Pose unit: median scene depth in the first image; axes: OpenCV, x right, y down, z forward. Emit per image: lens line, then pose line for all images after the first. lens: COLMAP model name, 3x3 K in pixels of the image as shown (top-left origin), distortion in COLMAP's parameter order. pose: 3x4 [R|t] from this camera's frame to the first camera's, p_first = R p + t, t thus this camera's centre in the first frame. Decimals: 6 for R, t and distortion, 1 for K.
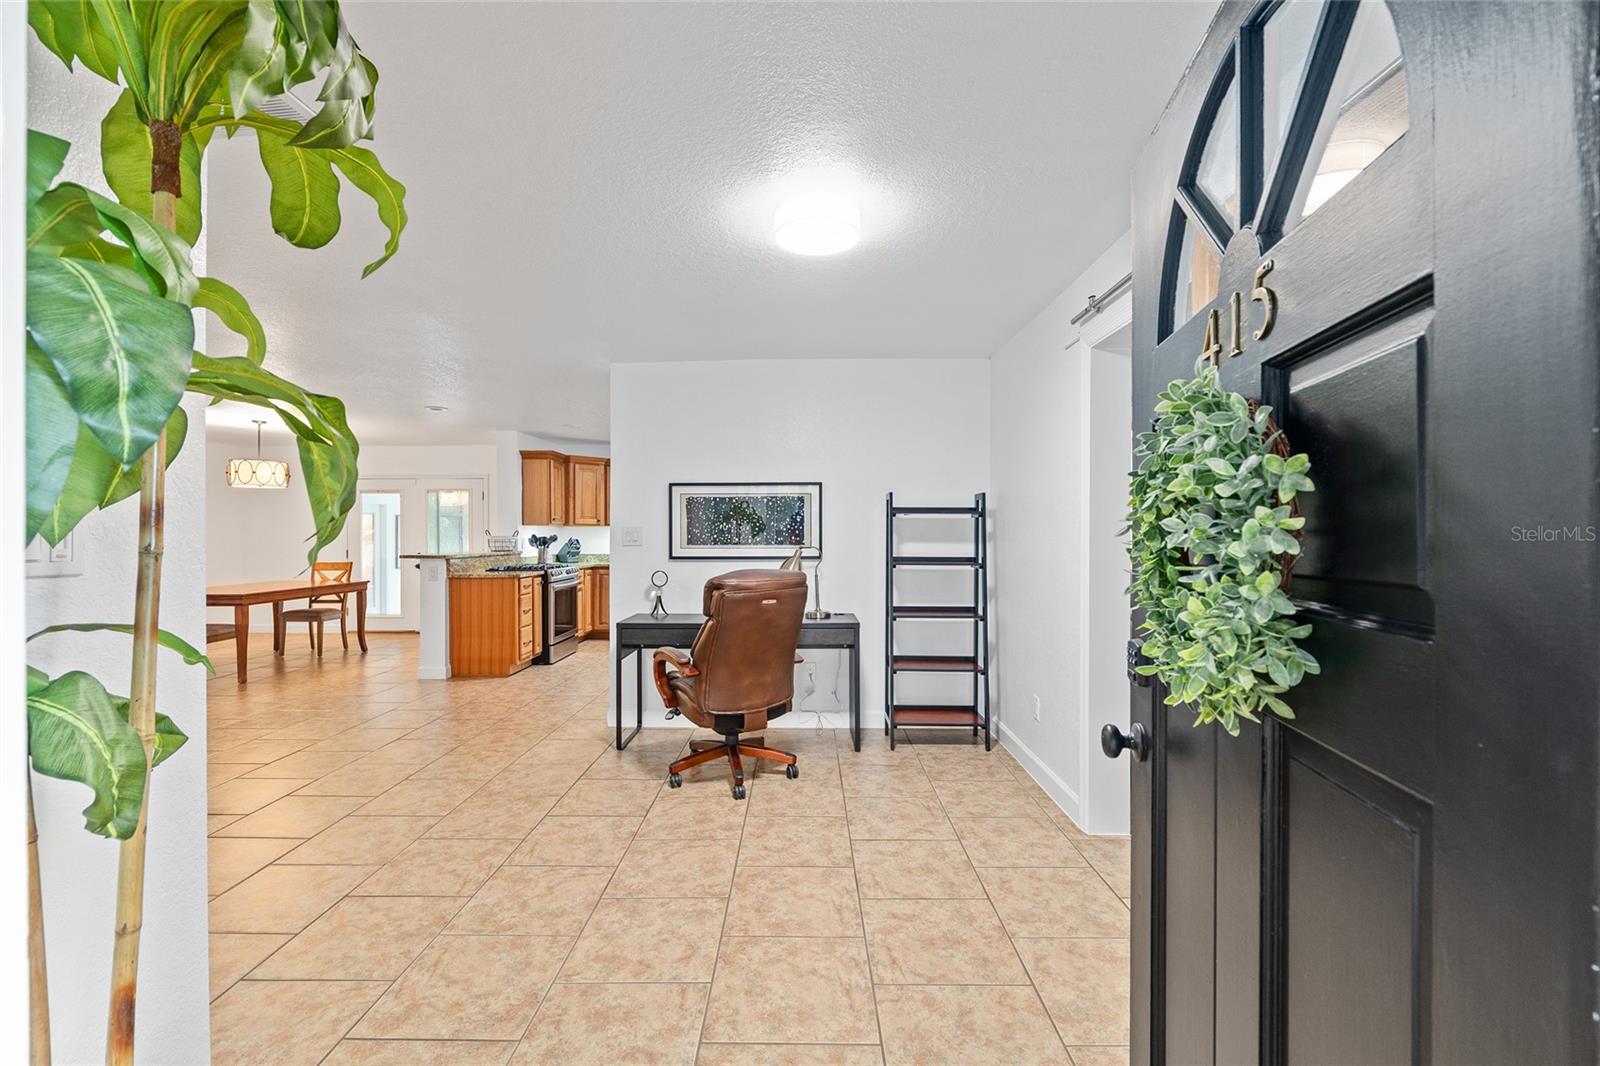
lens RADIAL K [[682.7, 0, 796.2], [0, 682.7, 536.9], [0, 0, 1]] dist [-0.002449, -0.000163]
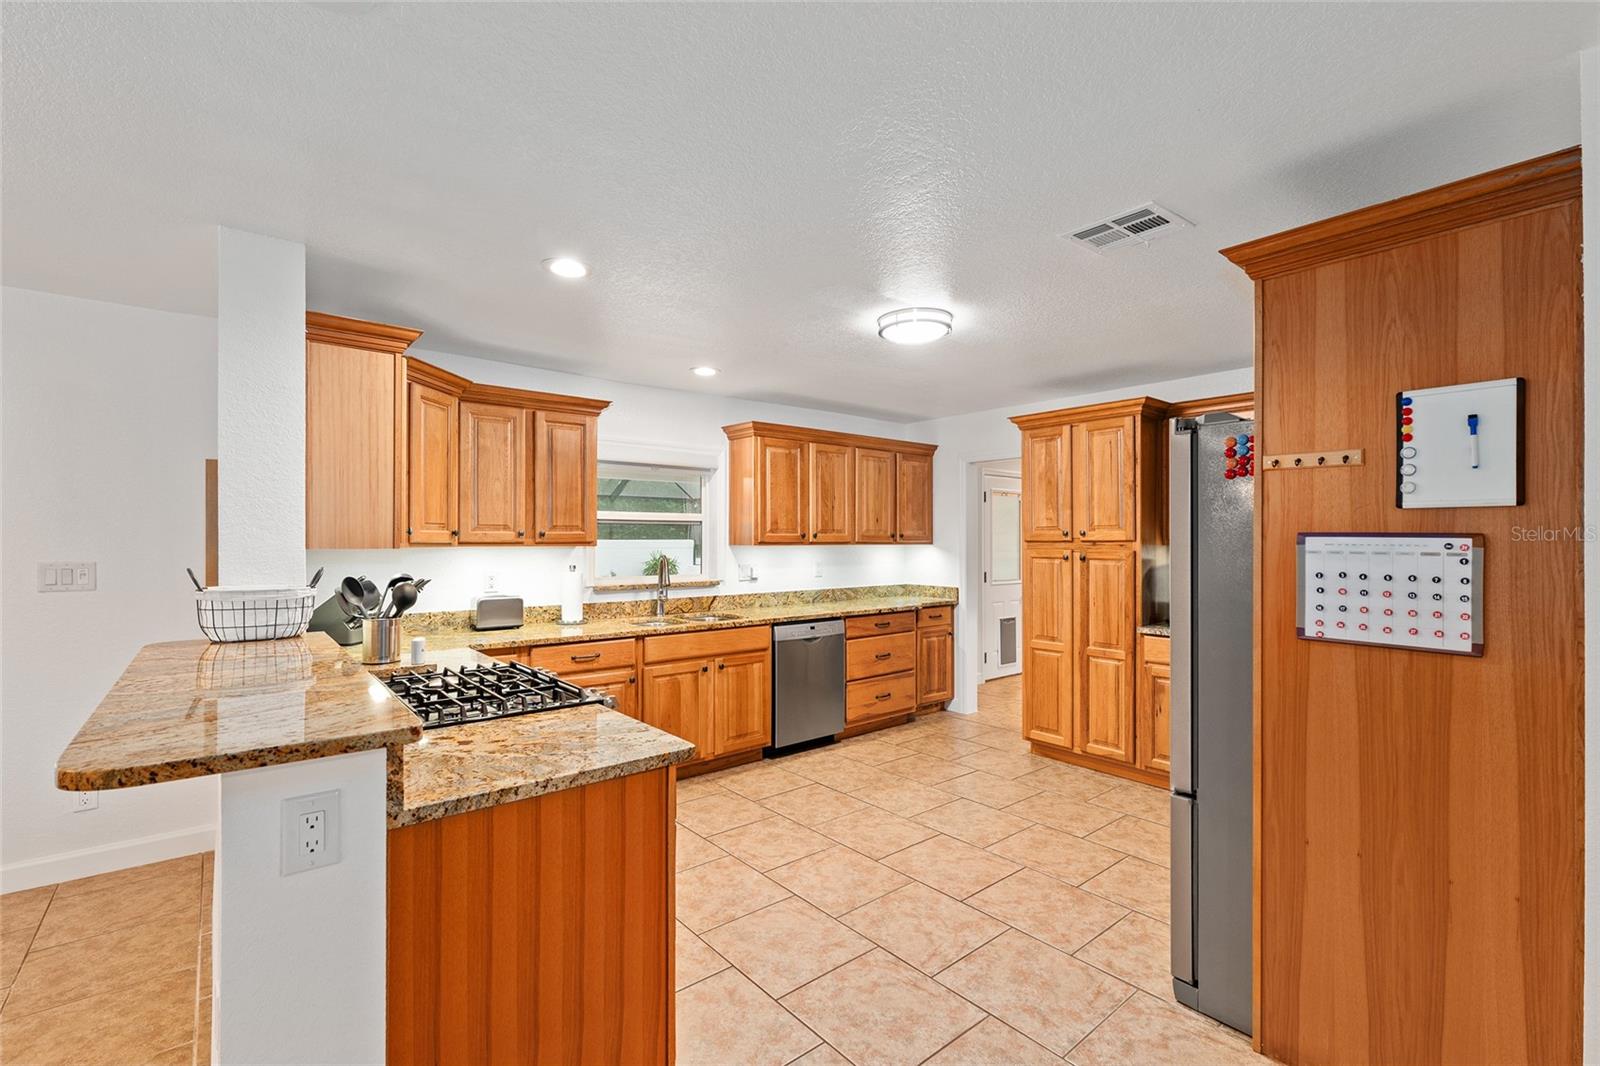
lens RADIAL K [[705.7, 0, 793.4], [0, 705.7, 536.6], [0, 0, 1]] dist [-0.001610, -0.000149]
pose [[0.762019, 0.004025, 0.647543, -0.827863], [0.001392, 0.999968, -0.007855, -0.037219], [-0.647554, 0.006887, 0.761989, 1.139275]]
